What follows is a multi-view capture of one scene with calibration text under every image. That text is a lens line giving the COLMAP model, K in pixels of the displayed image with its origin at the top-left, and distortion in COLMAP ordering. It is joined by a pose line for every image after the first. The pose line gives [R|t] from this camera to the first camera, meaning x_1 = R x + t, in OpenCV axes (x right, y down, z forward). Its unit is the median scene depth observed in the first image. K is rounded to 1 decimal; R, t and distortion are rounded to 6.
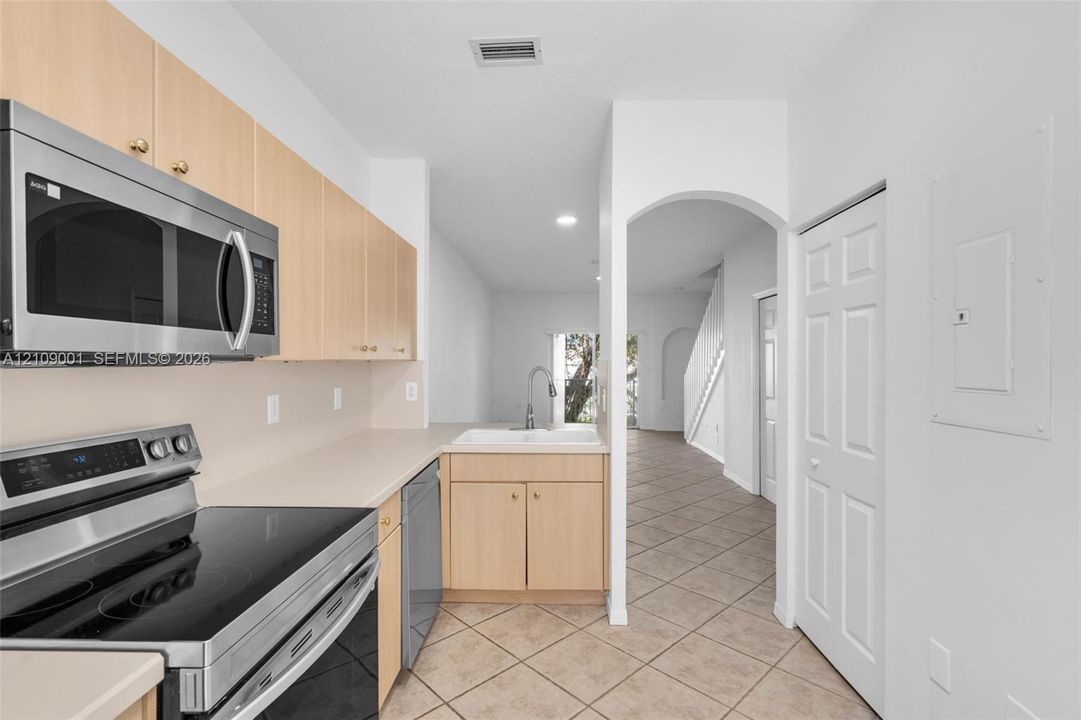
lens RADIAL K [[495.5, 0, 539.8], [0, 495.5, 365.1], [0, 0, 1]] dist [-0.001984, -0.000429]
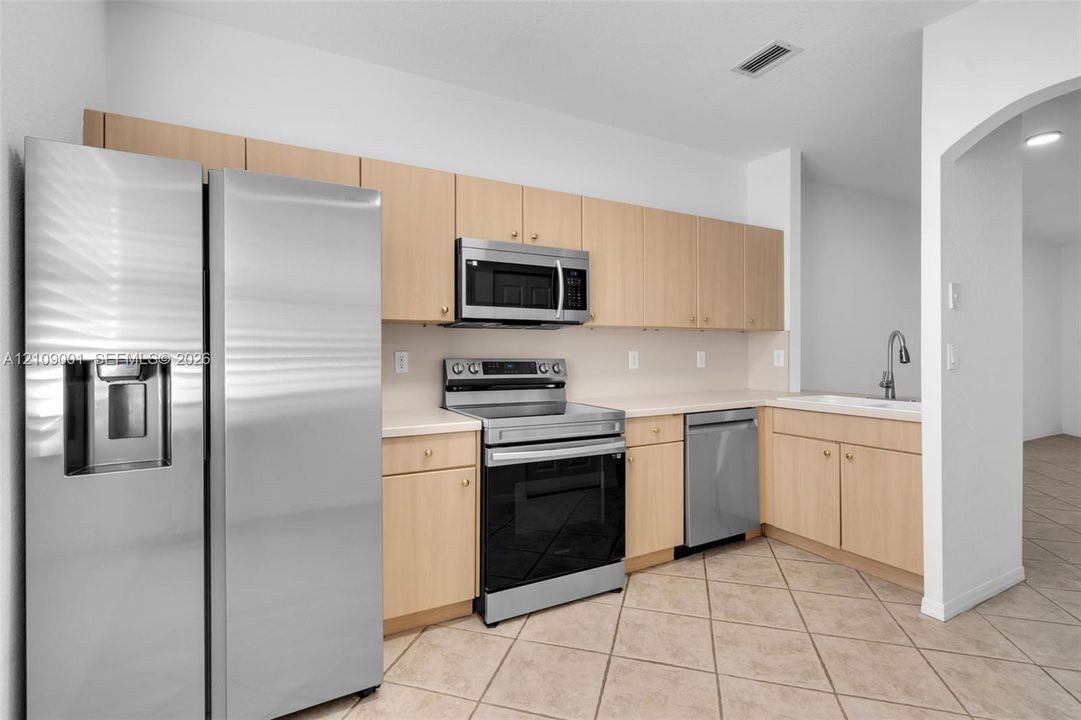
lens RADIAL K [[499.3, 0, 542.1], [0, 499.3, 352.5], [0, 0, 1]] dist [-0.000891, -0.000292]
pose [[0.510022, -0.002274, -0.860158, 0.680581], [-0.003391, 0.999983, -0.004655, 0.073066], [0.860155, 0.005291, 0.510006, -0.061993]]
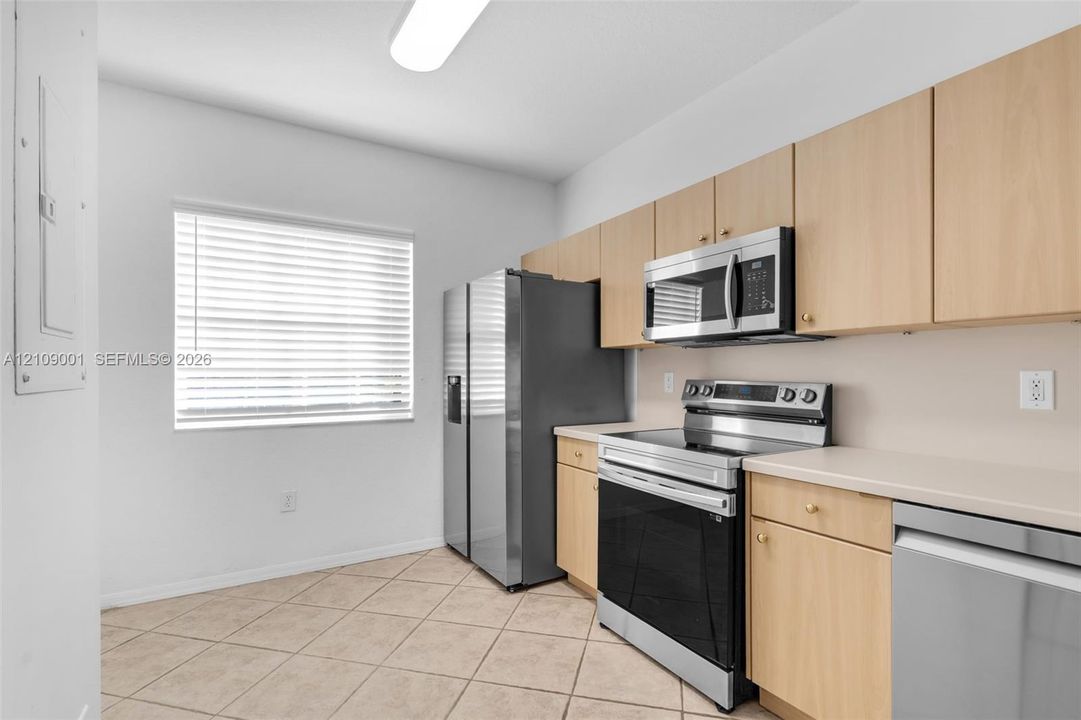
lens RADIAL K [[497.2, 0, 544.3], [0, 497.2, 377.5], [0, 0, 1]] dist [-0.000645, -0.000005]
pose [[-0.832200, 0.002400, -0.554470, 0.467186], [-0.005504, 0.999906, 0.012589, 0.064595], [0.554448, 0.013528, -0.832108, 1.205886]]
